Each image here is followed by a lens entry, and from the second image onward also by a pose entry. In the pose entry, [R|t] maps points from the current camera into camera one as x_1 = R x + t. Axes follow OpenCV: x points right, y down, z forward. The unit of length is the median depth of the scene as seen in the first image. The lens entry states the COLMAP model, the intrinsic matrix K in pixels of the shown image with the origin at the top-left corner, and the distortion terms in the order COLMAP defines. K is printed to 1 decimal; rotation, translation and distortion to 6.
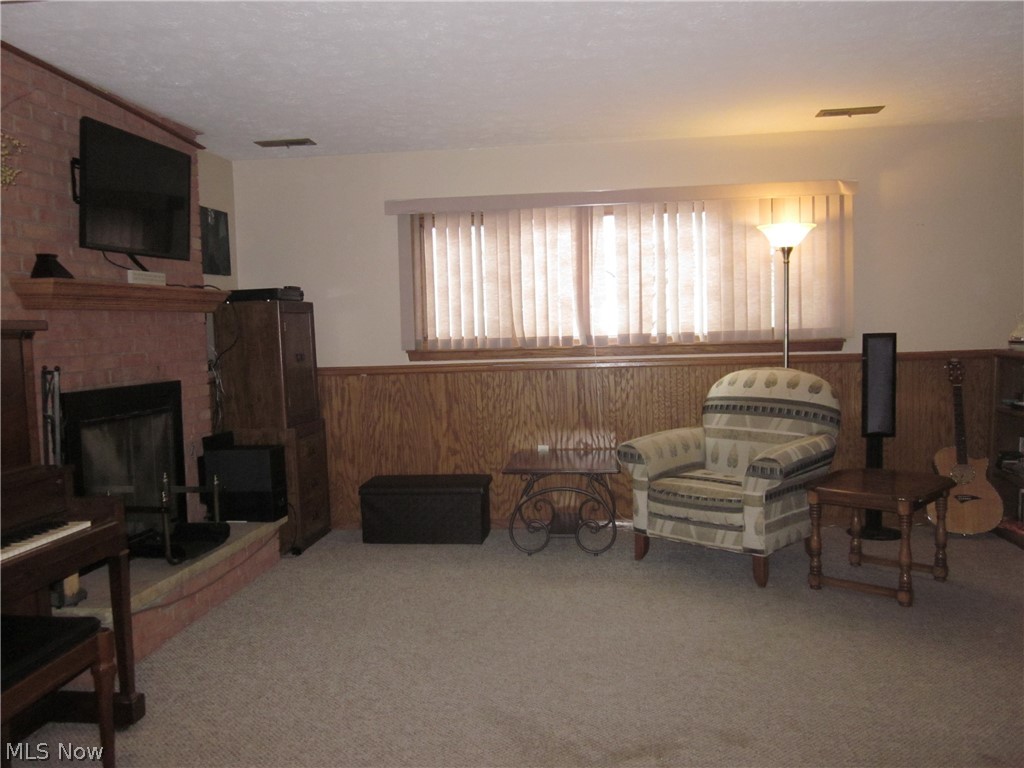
lens RADIAL K [[839.9, 0, 512.7], [0, 839.9, 384.4], [0, 0, 1]] dist [-0.045754, 0.001294]
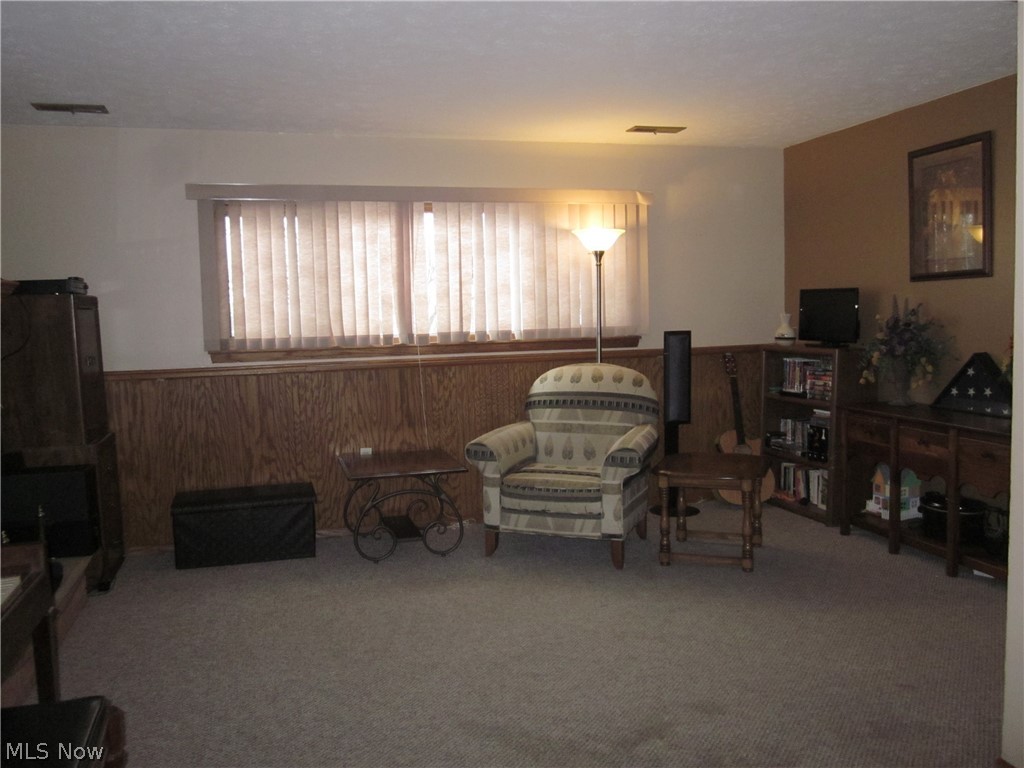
lens RADIAL K [[839.9, 0, 511.0], [0, 839.9, 383.8], [0, 0, 1]] dist [-0.045754, 0.001294]
pose [[0.919700, -0.025788, 0.391773, -0.198978], [0.024125, 0.999667, 0.009166, -0.006278], [-0.391879, 0.001021, 0.920016, 0.053704]]
